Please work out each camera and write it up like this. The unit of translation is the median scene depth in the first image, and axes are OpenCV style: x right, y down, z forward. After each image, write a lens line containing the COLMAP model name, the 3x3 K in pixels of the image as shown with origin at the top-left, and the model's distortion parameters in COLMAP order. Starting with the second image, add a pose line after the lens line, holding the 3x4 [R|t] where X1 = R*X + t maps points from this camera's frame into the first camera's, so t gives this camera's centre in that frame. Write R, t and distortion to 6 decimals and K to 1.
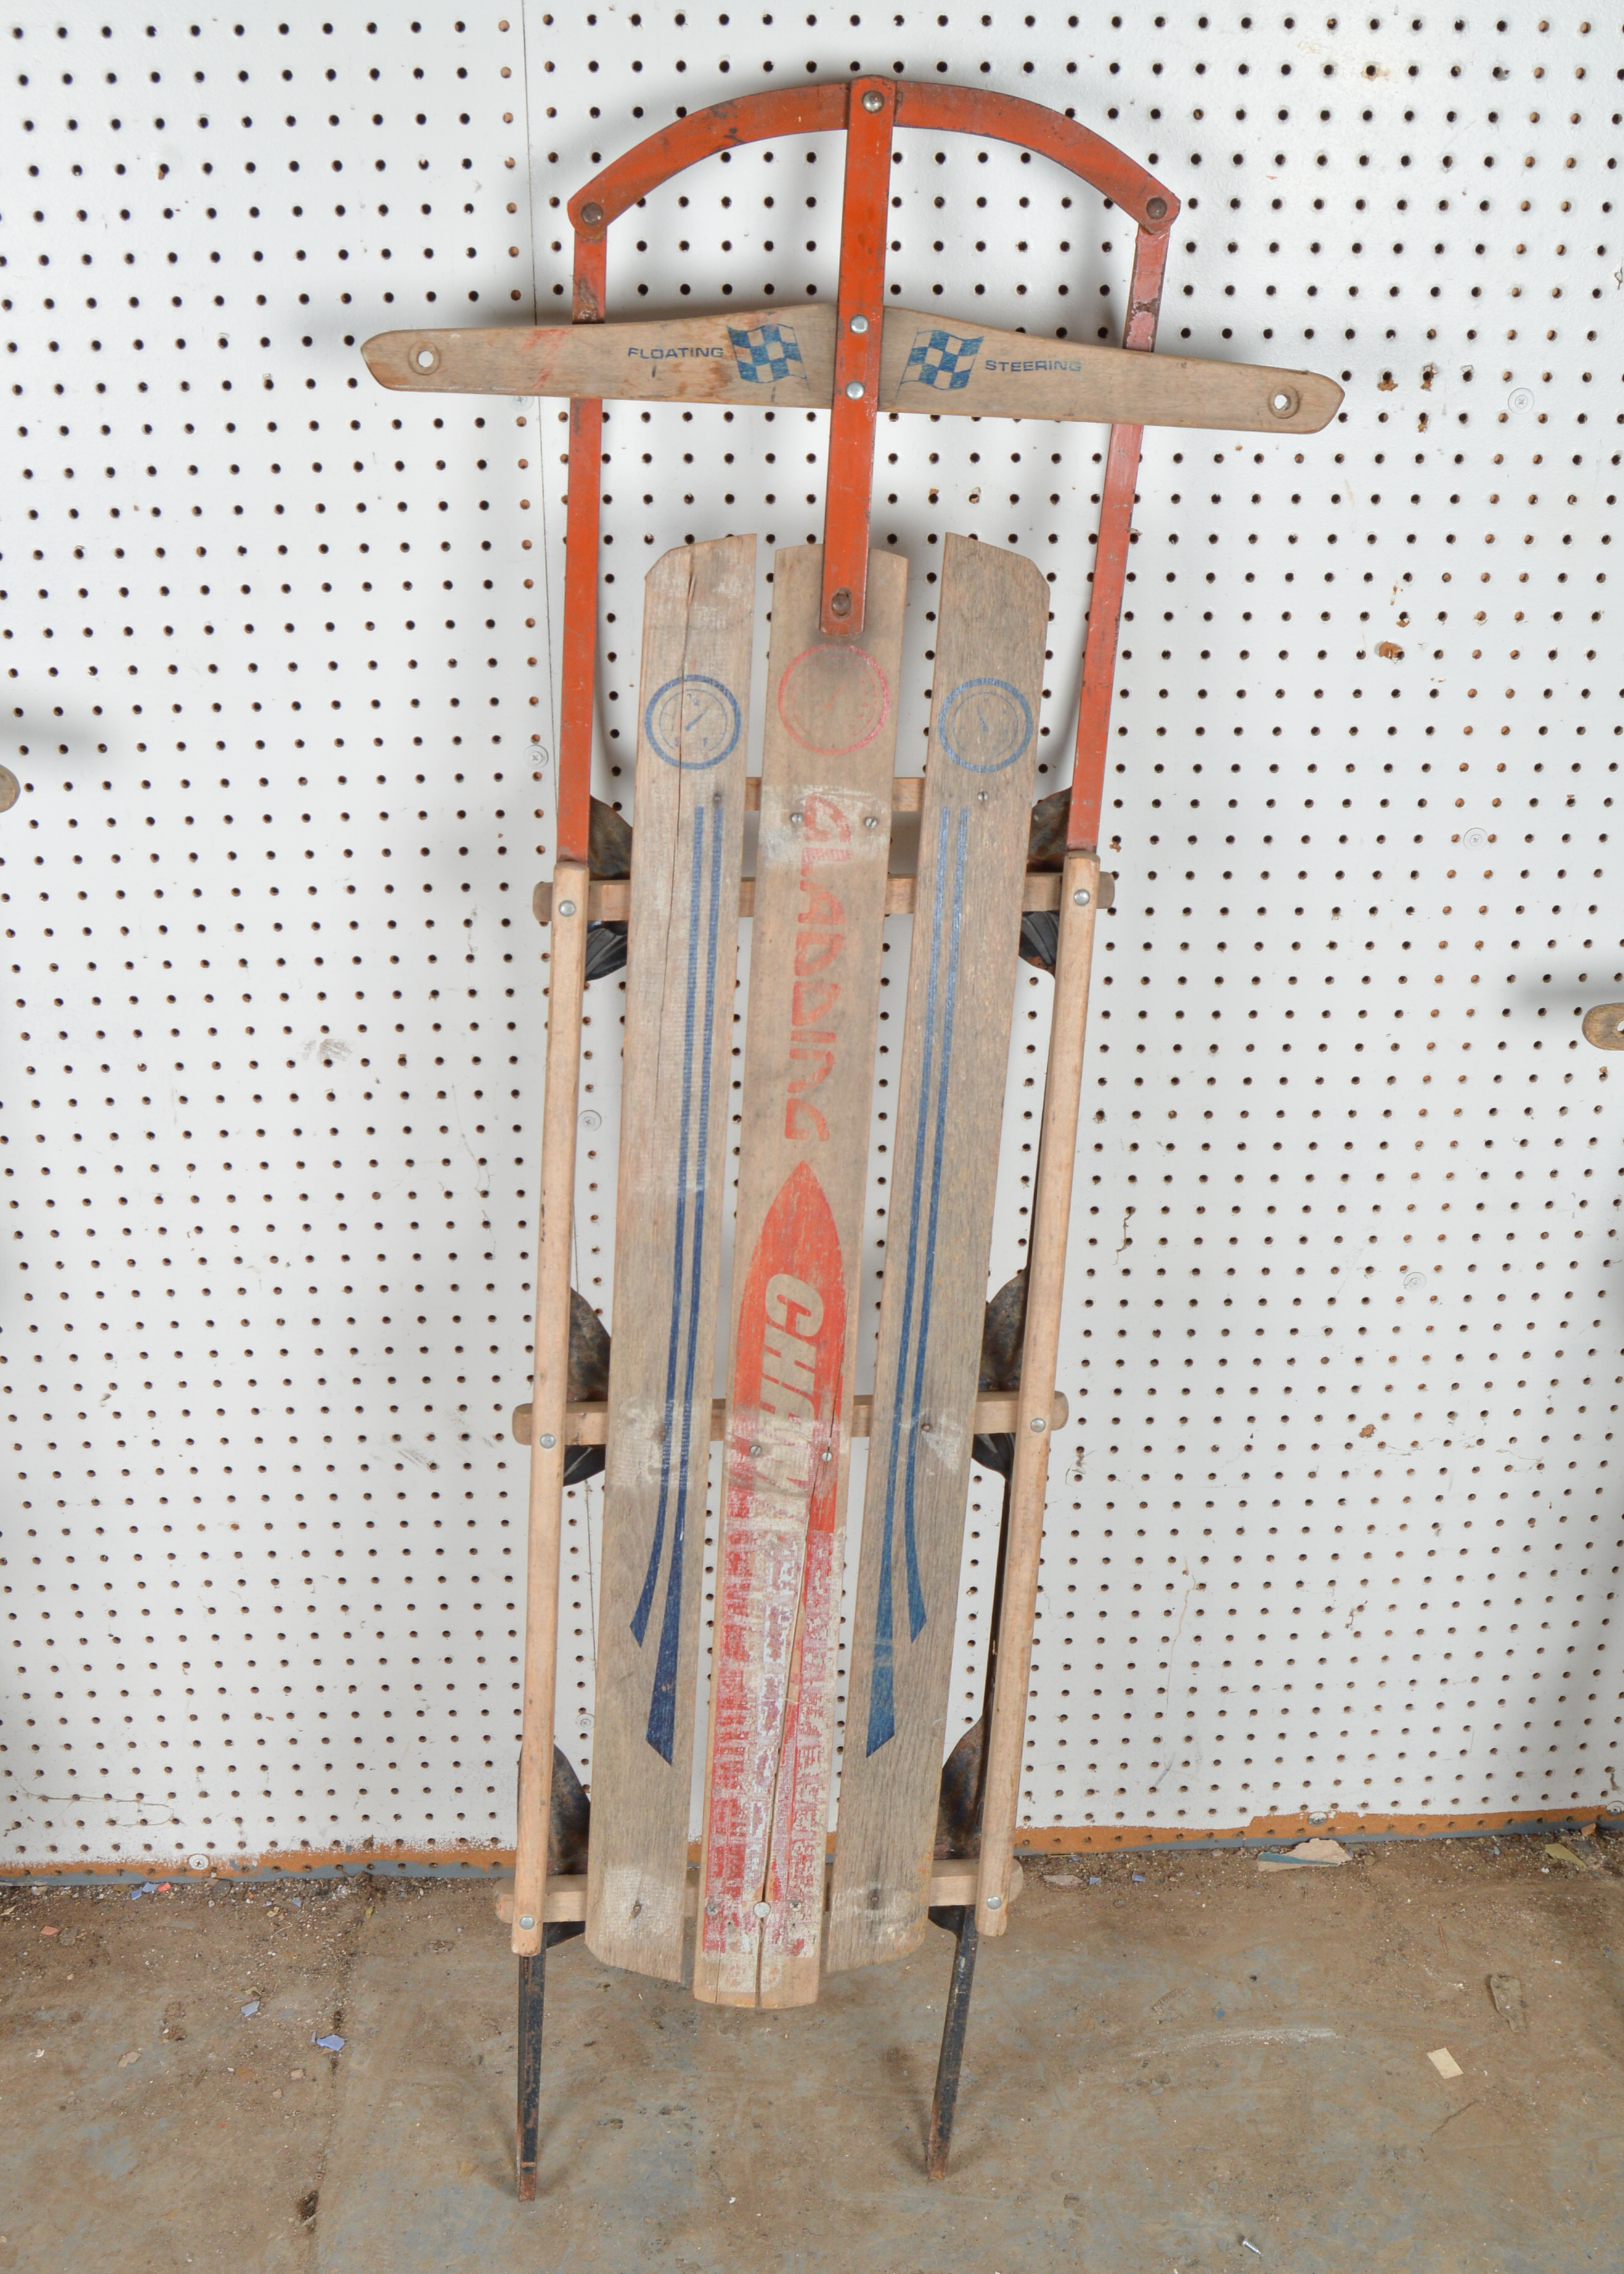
lens RADIAL K [[2697.9, 0, 810.7], [0, 2697.9, 1175.5], [0, 0, 1]] dist [-0.082446, 0.000000]
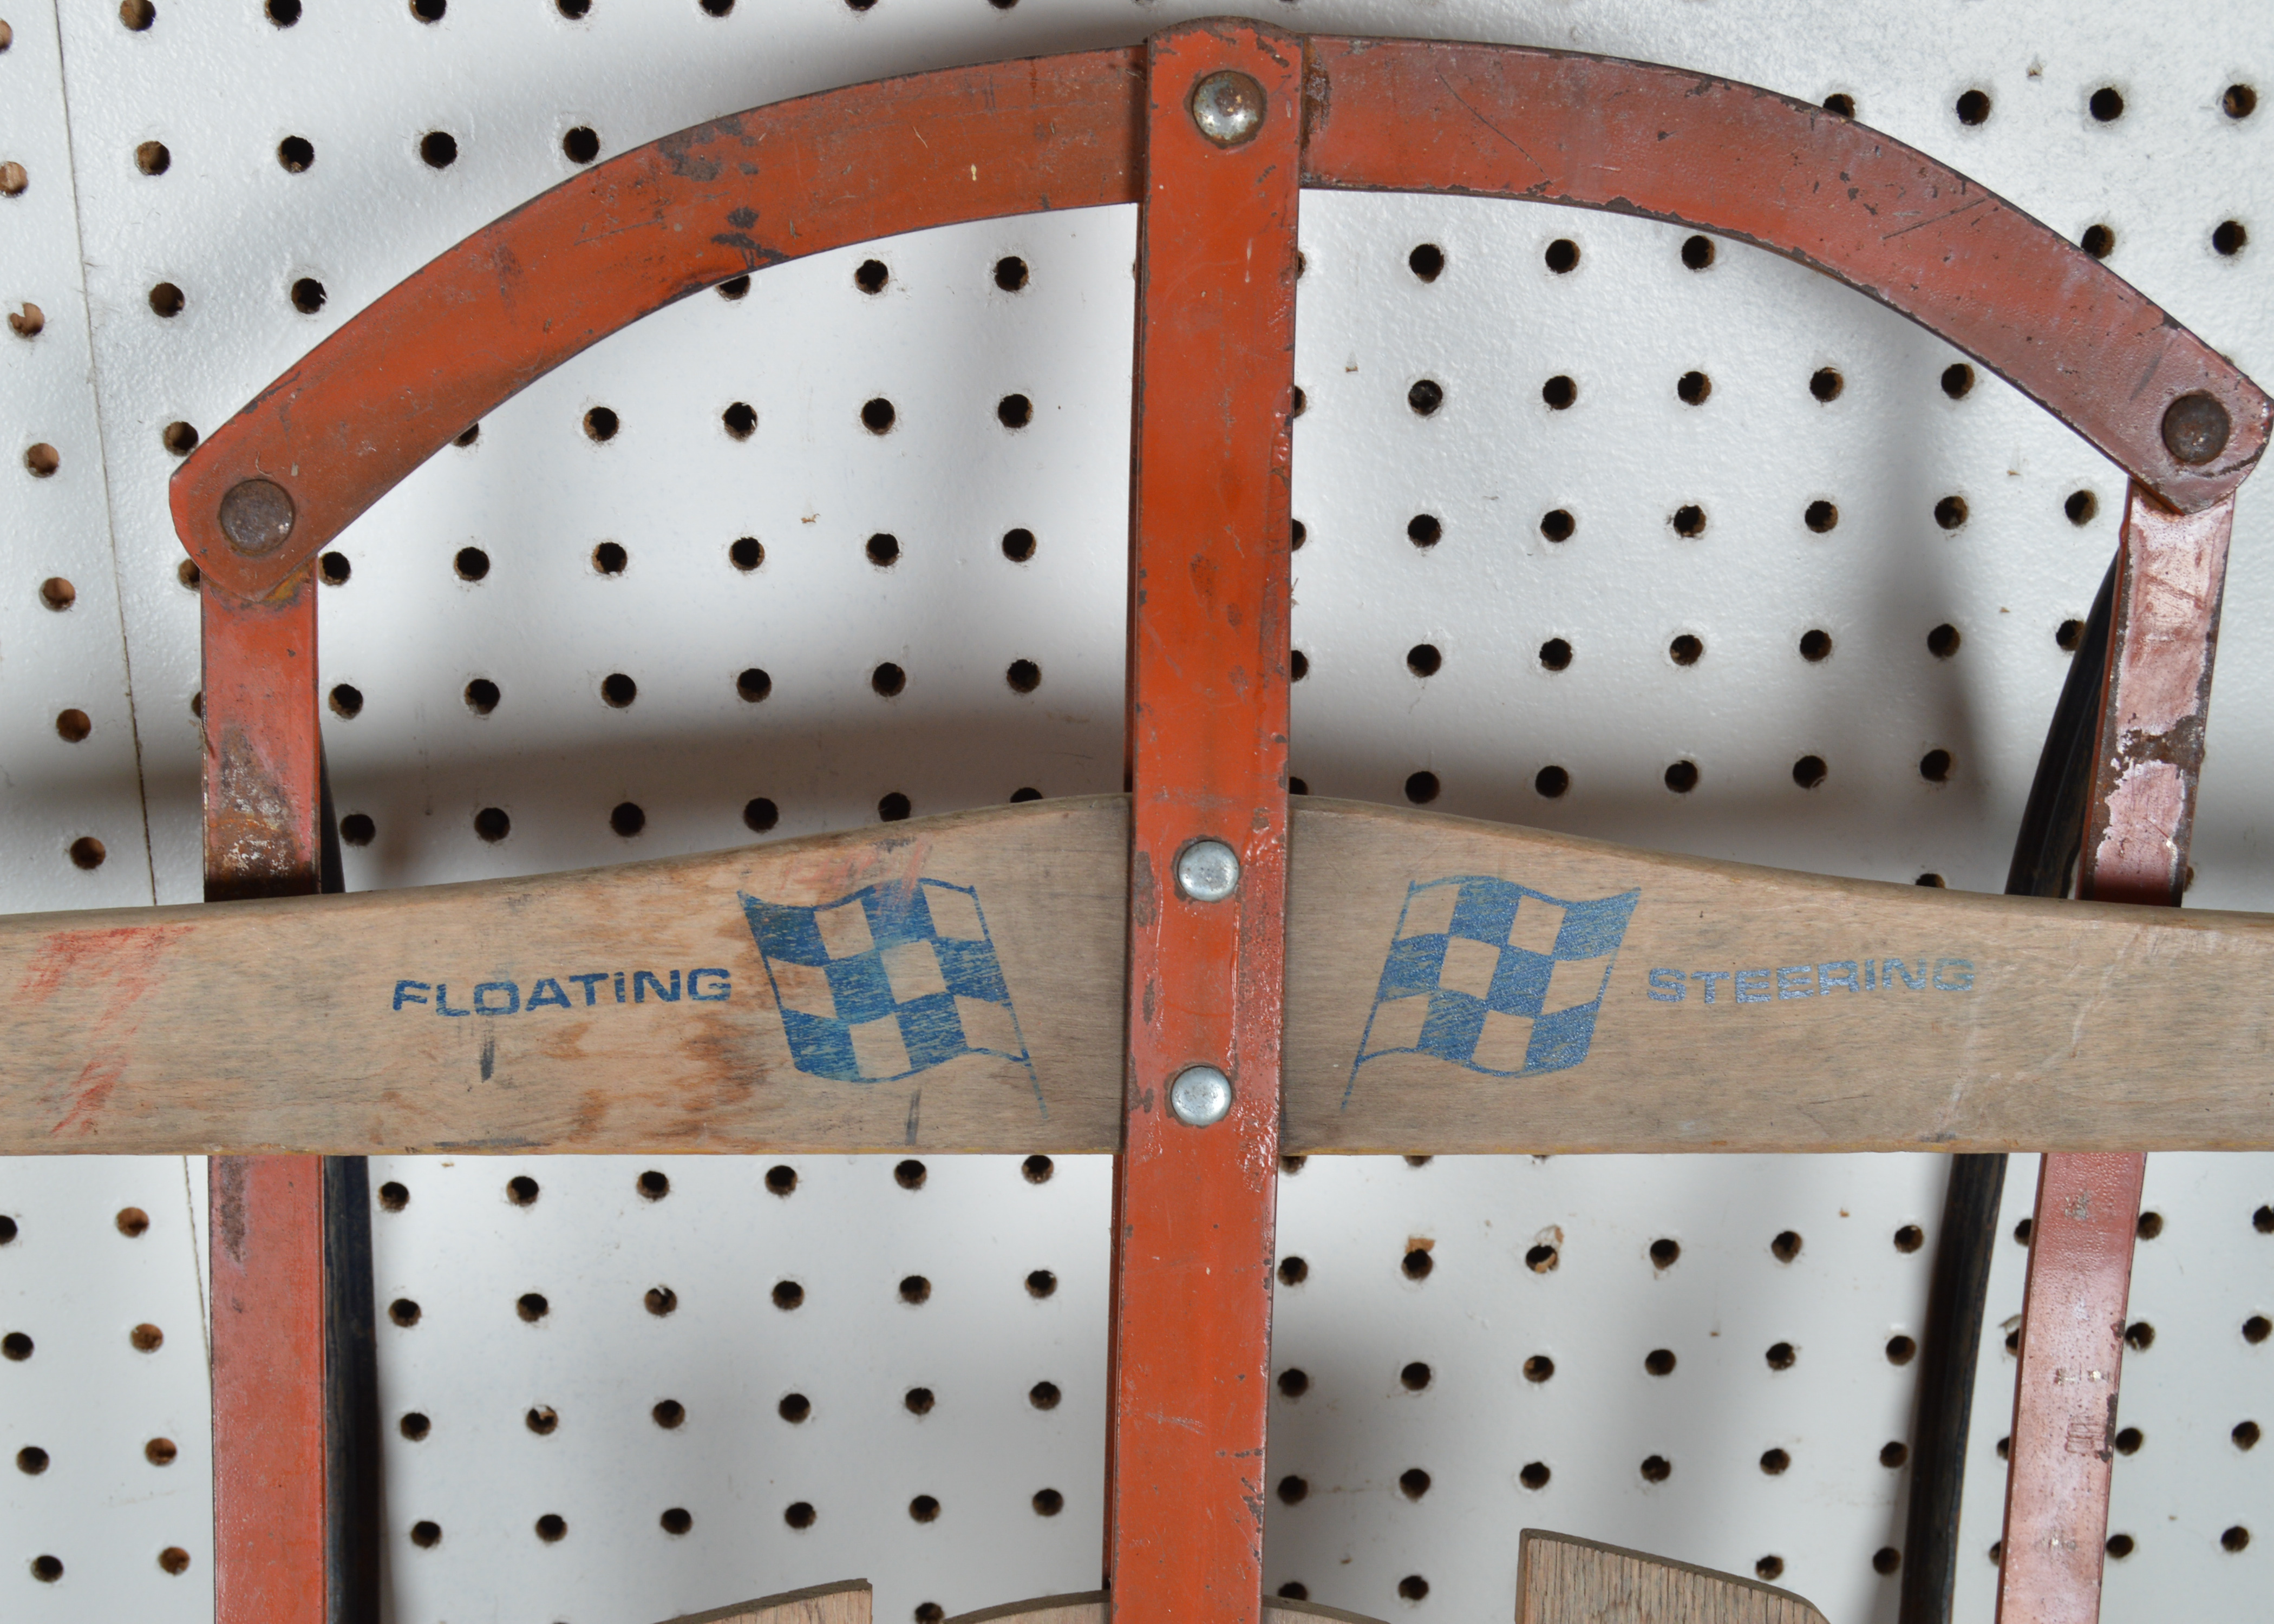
lens RADIAL K [[3679.7, 0, 1122.6], [0, 3679.7, 811.1], [0, 0, 1]] dist [-0.053632, 0.000000]
pose [[0.998663, -0.034438, 0.038564, -0.005275], [0.040086, 0.986807, -0.156860, -0.244310], [-0.032653, 0.158196, 0.986868, 0.568723]]
